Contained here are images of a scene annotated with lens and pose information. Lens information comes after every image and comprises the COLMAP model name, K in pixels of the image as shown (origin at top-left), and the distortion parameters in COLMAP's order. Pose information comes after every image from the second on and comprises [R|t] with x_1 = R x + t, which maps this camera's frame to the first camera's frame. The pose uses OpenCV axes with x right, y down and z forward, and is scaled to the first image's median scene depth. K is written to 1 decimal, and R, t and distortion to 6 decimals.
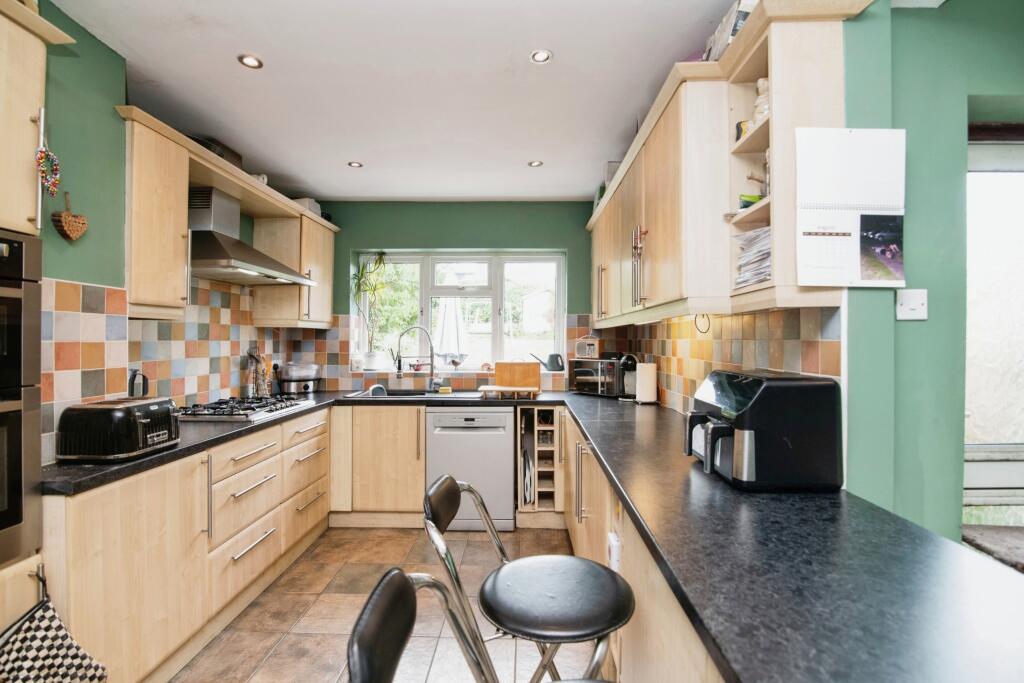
lens RADIAL K [[465.0, 0, 512.0], [0, 465.0, 341.5], [0, 0, 1]] dist [-0.027262, -0.000542]
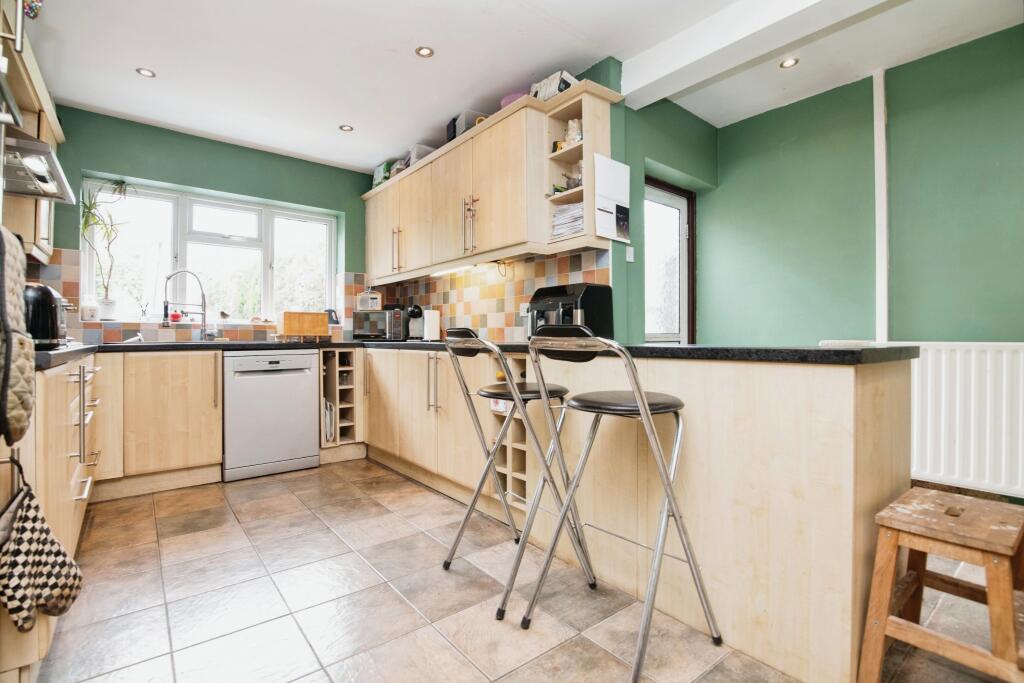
lens RADIAL K [[472.1, 0, 509.0], [0, 472.1, 335.6], [0, 0, 1]] dist [-0.026537, -0.000135]
pose [[0.763093, -0.000362, 0.646288, -0.357345], [0.005503, 0.999967, -0.005938, 0.118068], [-0.646265, 0.008087, 0.763070, -0.101789]]
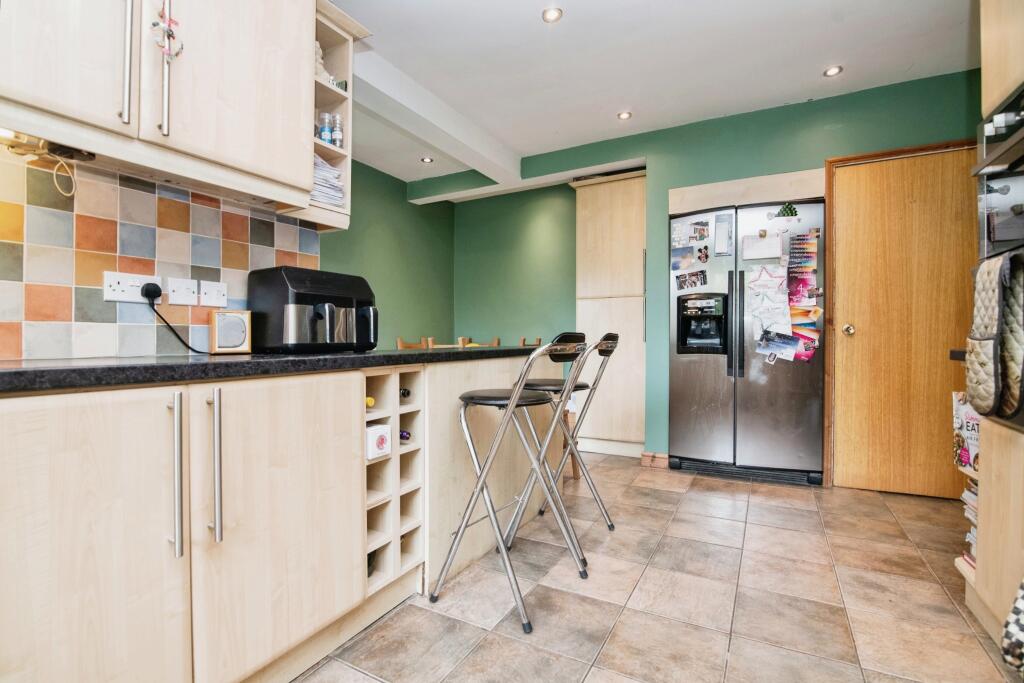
lens RADIAL K [[472.1, 0, 509.0], [0, 472.1, 335.6], [0, 0, 1]] dist [-0.026537, -0.000135]
pose [[-0.889772, 0.001487, 0.456403, -0.231131], [0.002704, 0.999994, 0.002012, 0.106764], [-0.456397, 0.003024, -0.889771, 0.849293]]
